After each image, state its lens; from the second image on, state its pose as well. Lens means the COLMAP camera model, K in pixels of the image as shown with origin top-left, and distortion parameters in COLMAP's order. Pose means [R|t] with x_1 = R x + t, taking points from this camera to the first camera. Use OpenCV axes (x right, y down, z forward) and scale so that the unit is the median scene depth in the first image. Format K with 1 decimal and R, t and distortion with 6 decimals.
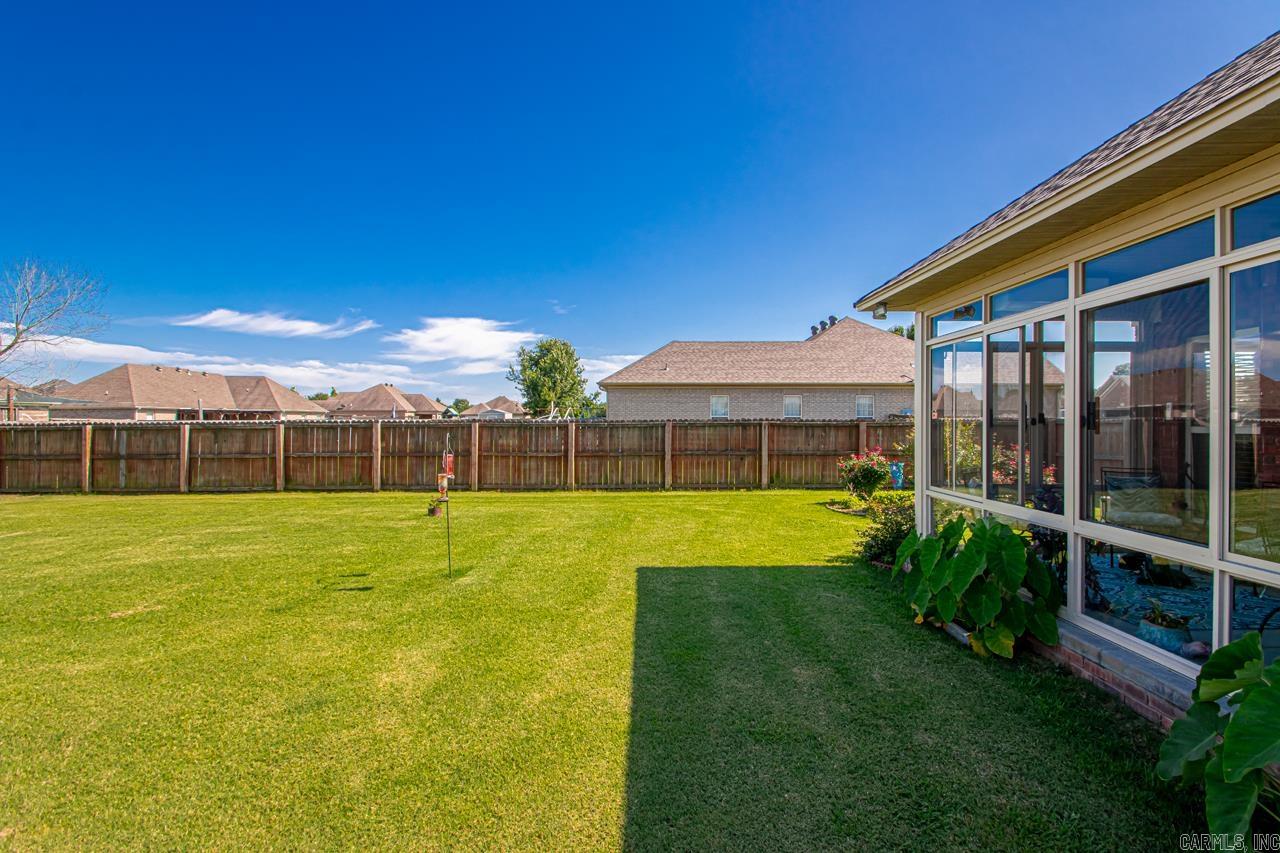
lens RADIAL K [[583.6, 0, 663.4], [0, 583.6, 425.0], [0, 0, 1]] dist [0.024591, -0.024498]
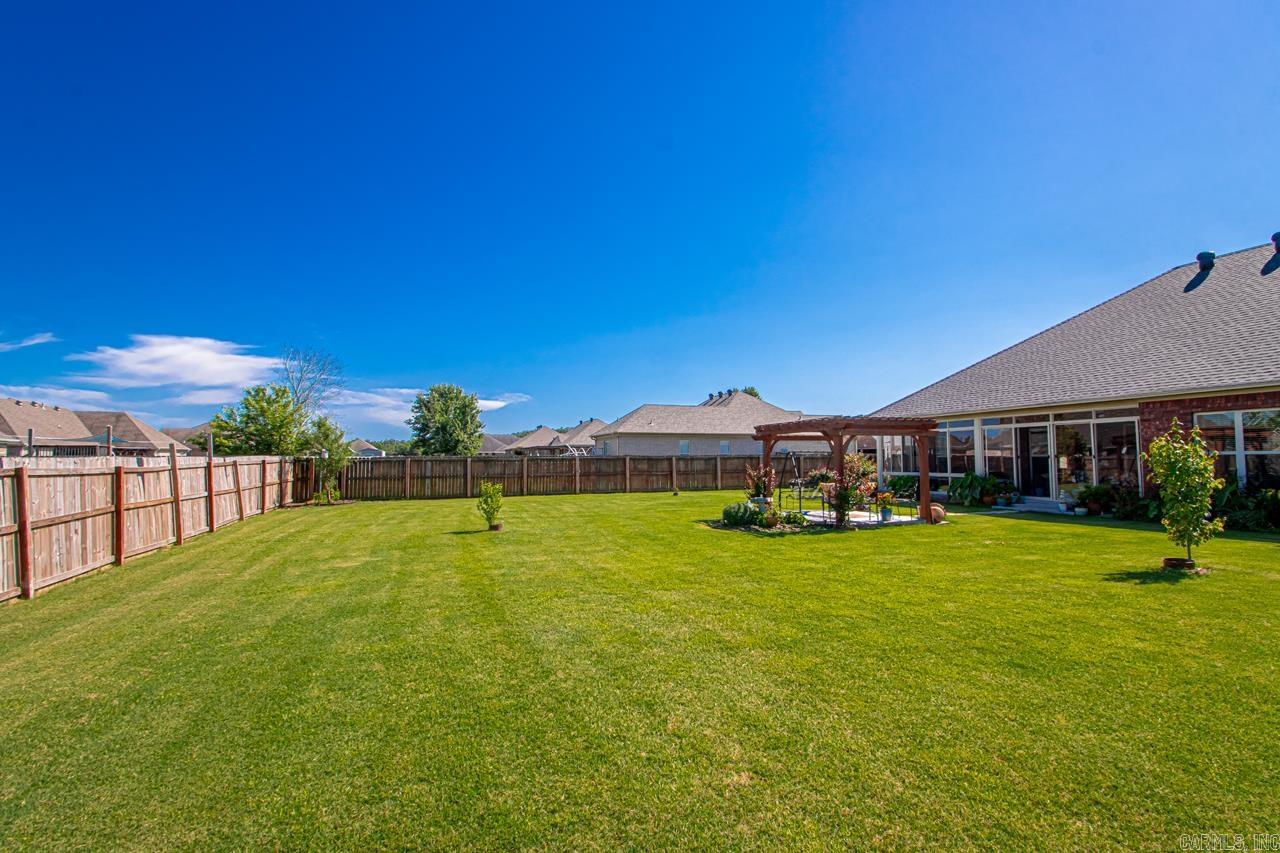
lens RADIAL K [[598.5, 0, 647.7], [0, 598.5, 431.1], [0, 0, 1]] dist [0.011156, -0.009333]
pose [[0.940025, 0.012469, 0.340877, -0.423356], [0.005996, 0.998573, -0.053063, 0.007447], [-0.341052, 0.051925, 0.938609, -0.391989]]
